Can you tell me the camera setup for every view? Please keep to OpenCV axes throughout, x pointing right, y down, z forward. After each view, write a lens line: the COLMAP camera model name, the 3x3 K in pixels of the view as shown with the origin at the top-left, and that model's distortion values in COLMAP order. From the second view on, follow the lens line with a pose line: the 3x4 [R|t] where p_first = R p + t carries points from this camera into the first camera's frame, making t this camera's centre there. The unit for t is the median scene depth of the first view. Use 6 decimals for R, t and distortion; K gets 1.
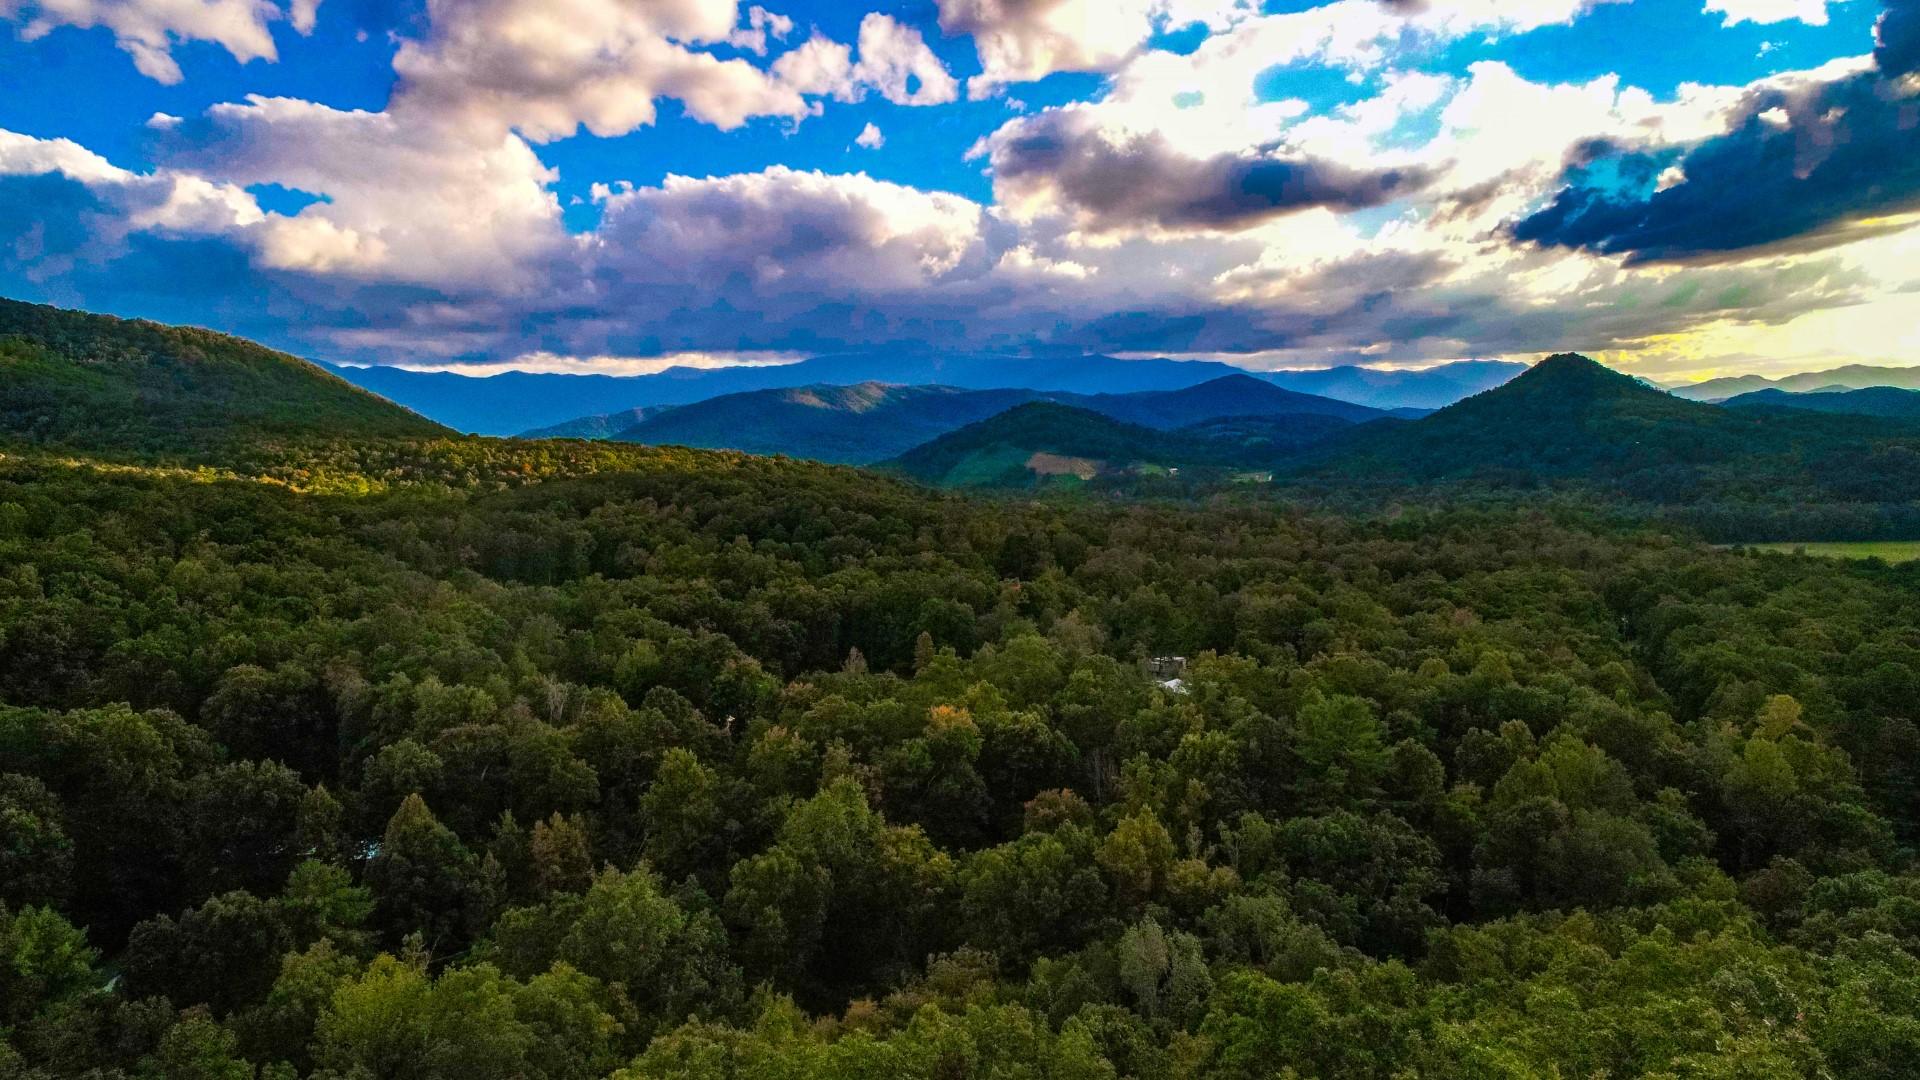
lens RADIAL K [[1286.2, 0, 960.0], [0, 1286.2, 540.0], [0, 0, 1]] dist [0.000919, -0.000537]
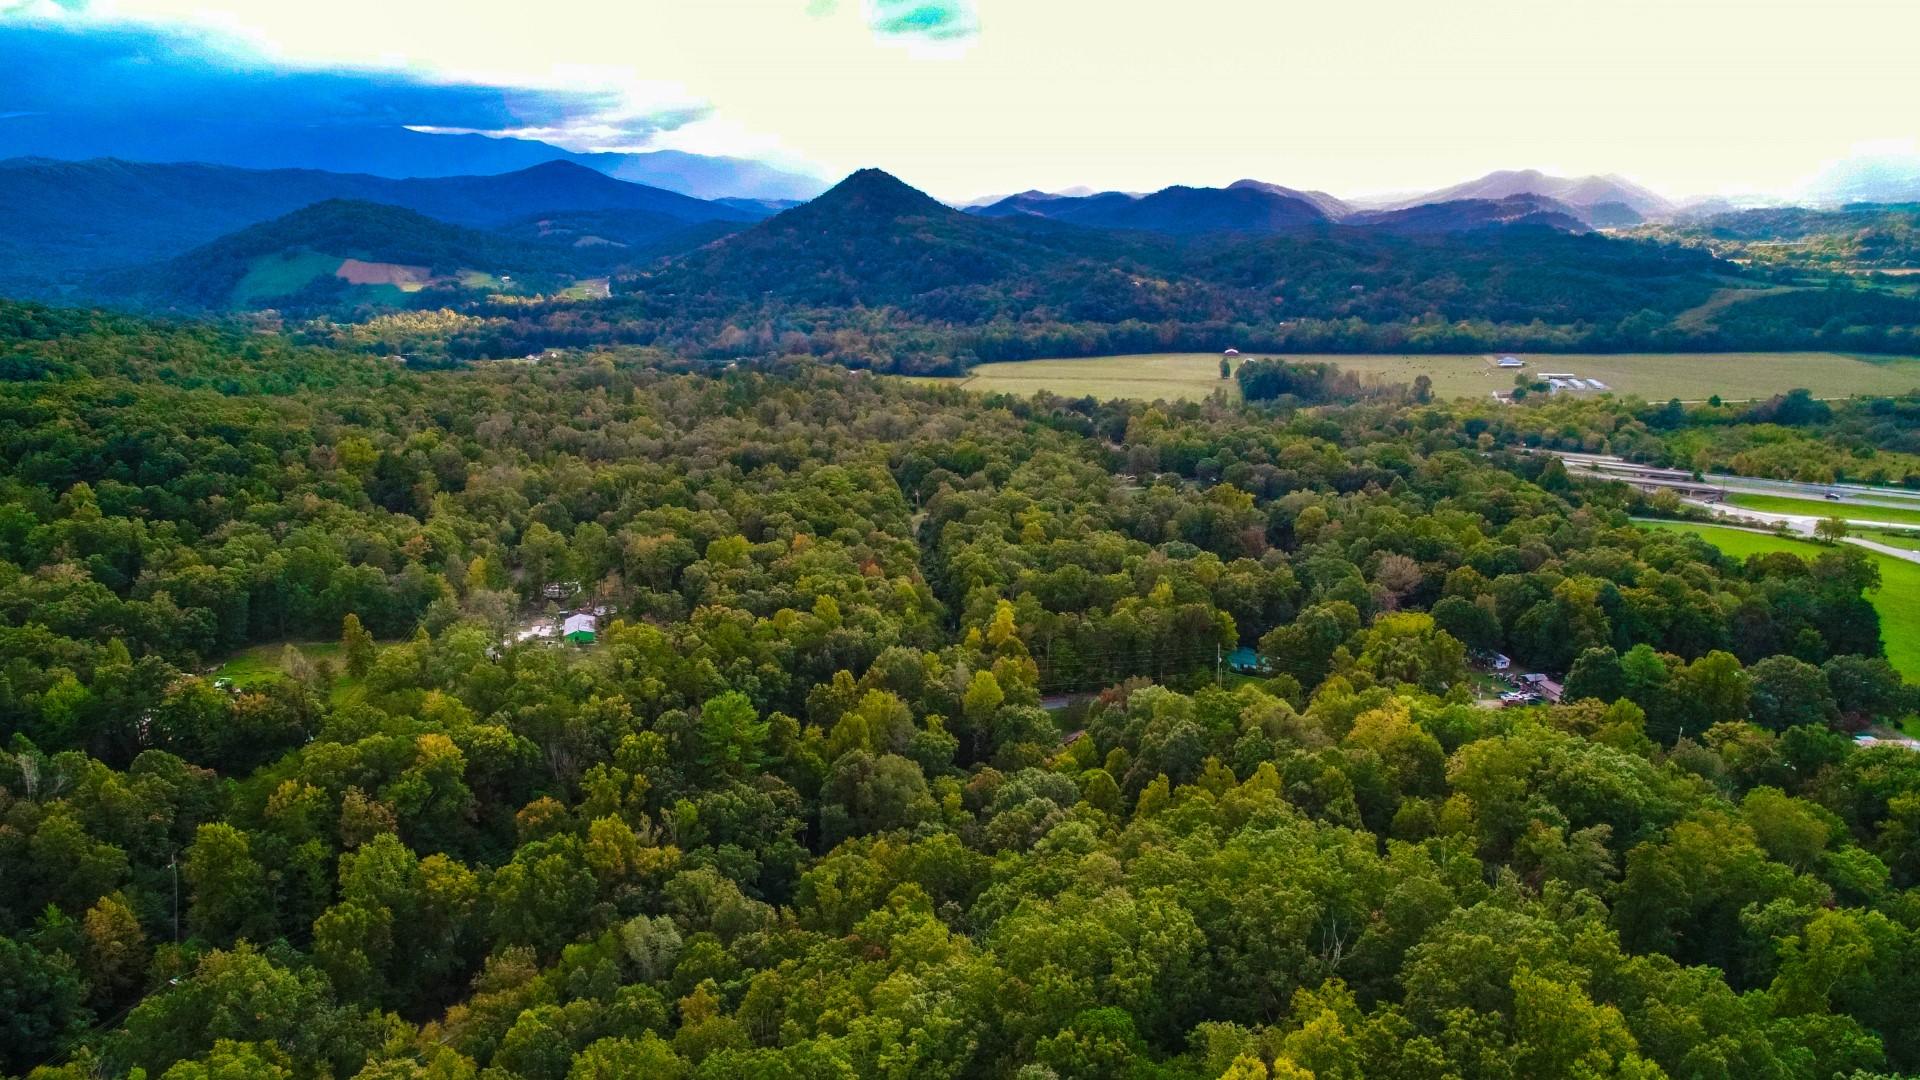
lens RADIAL K [[1286.2, 0, 960.0], [0, 1286.2, 540.0], [0, 0, 1]] dist [0.000919, -0.000537]
pose [[0.876203, -0.104866, 0.470394, -0.143676], [0.025373, 0.984724, 0.172263, -0.295206], [-0.481273, -0.139002, 0.865479, -0.361092]]
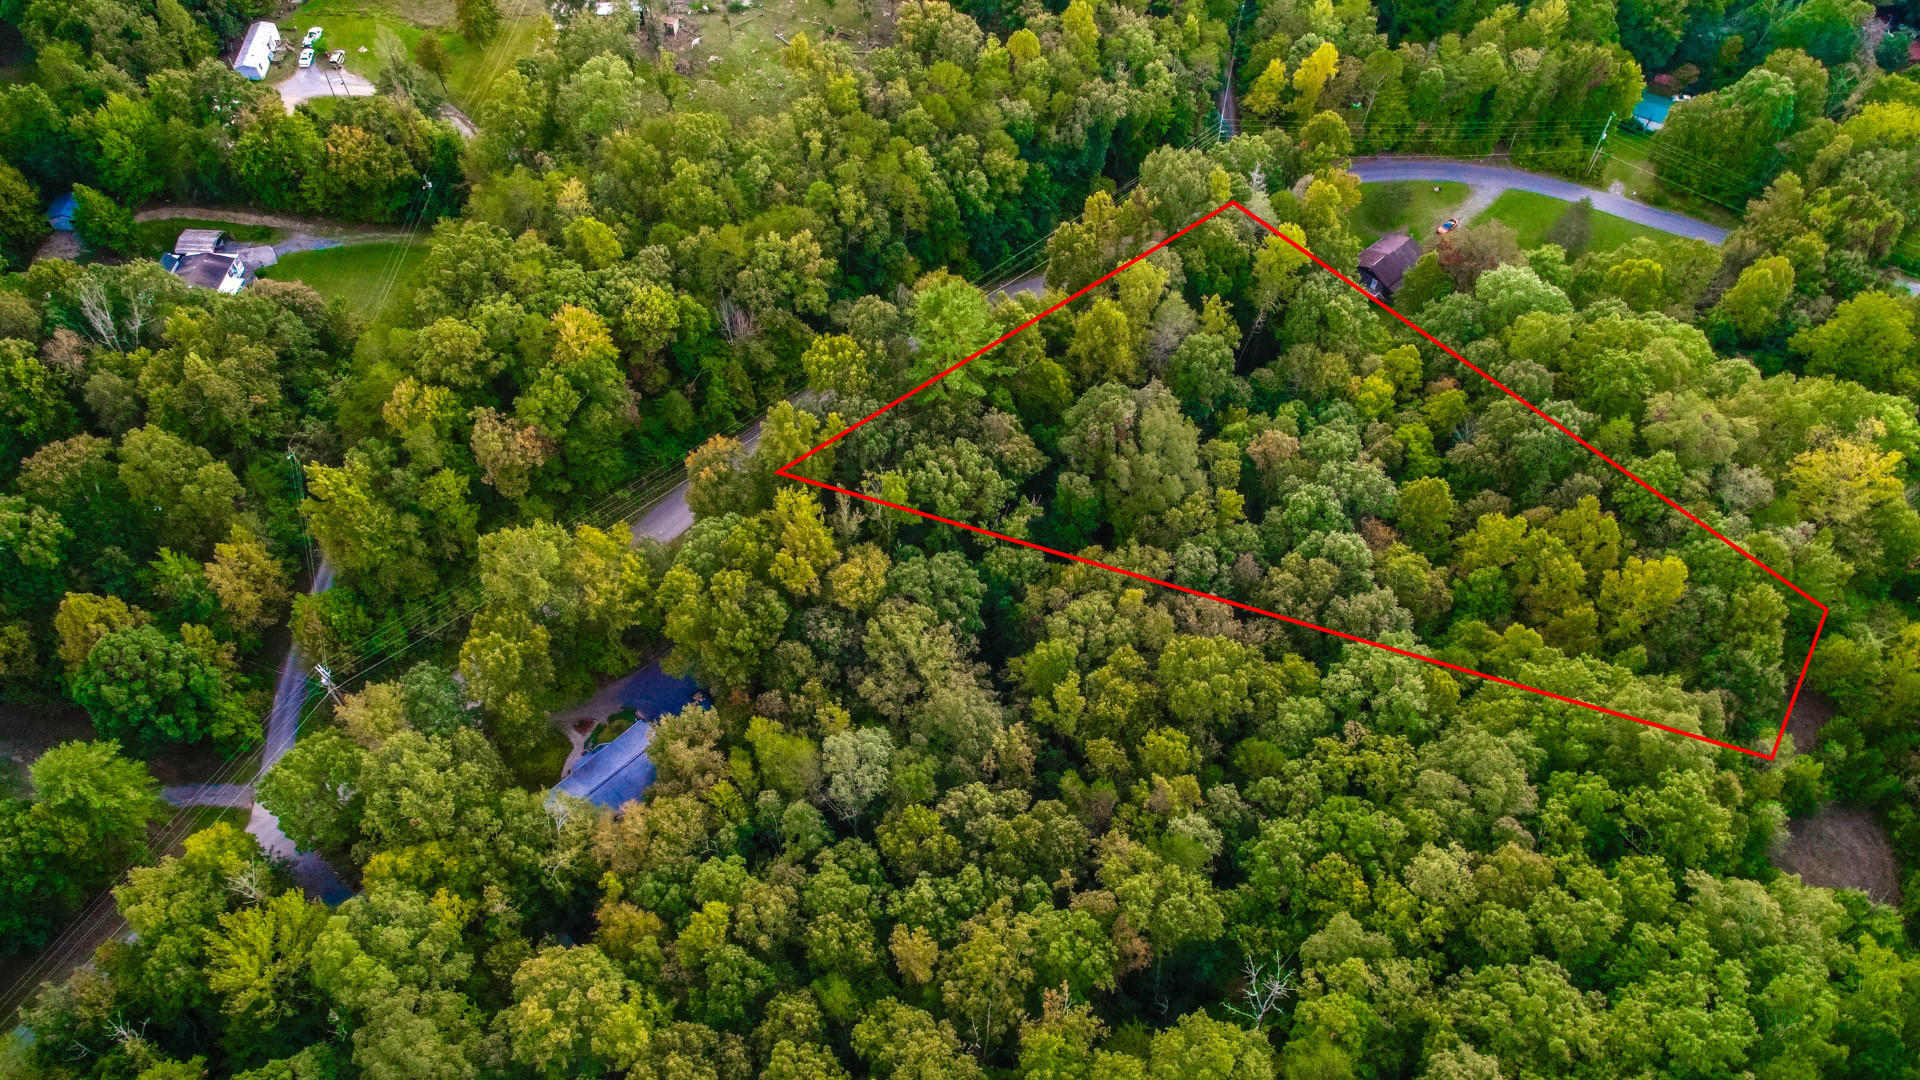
lens RADIAL K [[1286.2, 0, 960.0], [0, 1286.2, 540.0], [0, 0, 1]] dist [0.000919, -0.000537]
pose [[0.943523, -0.238099, 0.230375, 0.002649], [-0.019539, 0.654153, 0.756110, -0.558904], [-0.330729, -0.717909, 0.612556, 0.190118]]
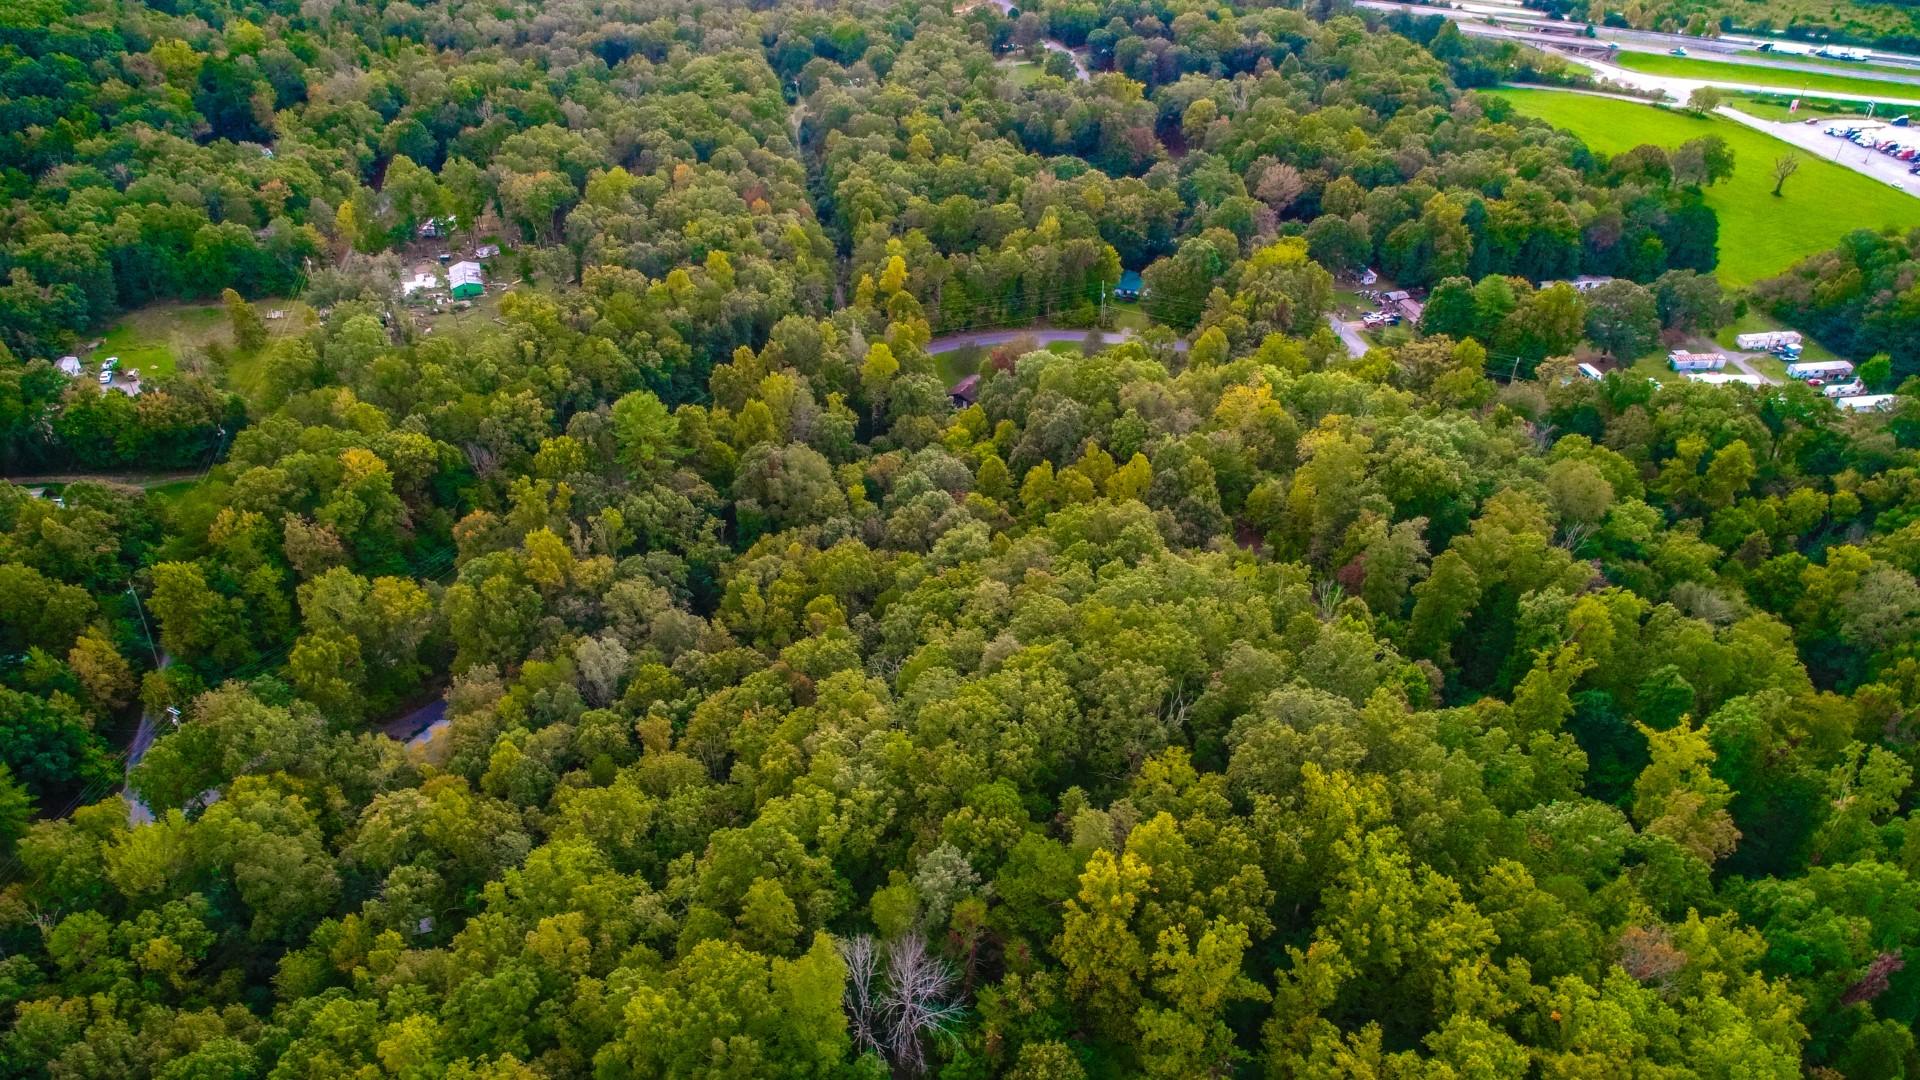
lens RADIAL K [[1286.2, 0, 960.0], [0, 1286.2, 540.0], [0, 0, 1]] dist [0.000919, -0.000537]
pose [[0.829191, -0.309087, 0.465733, -0.151605], [0.027922, 0.855069, 0.517762, -0.511123], [-0.558267, -0.416319, 0.717646, -0.377805]]
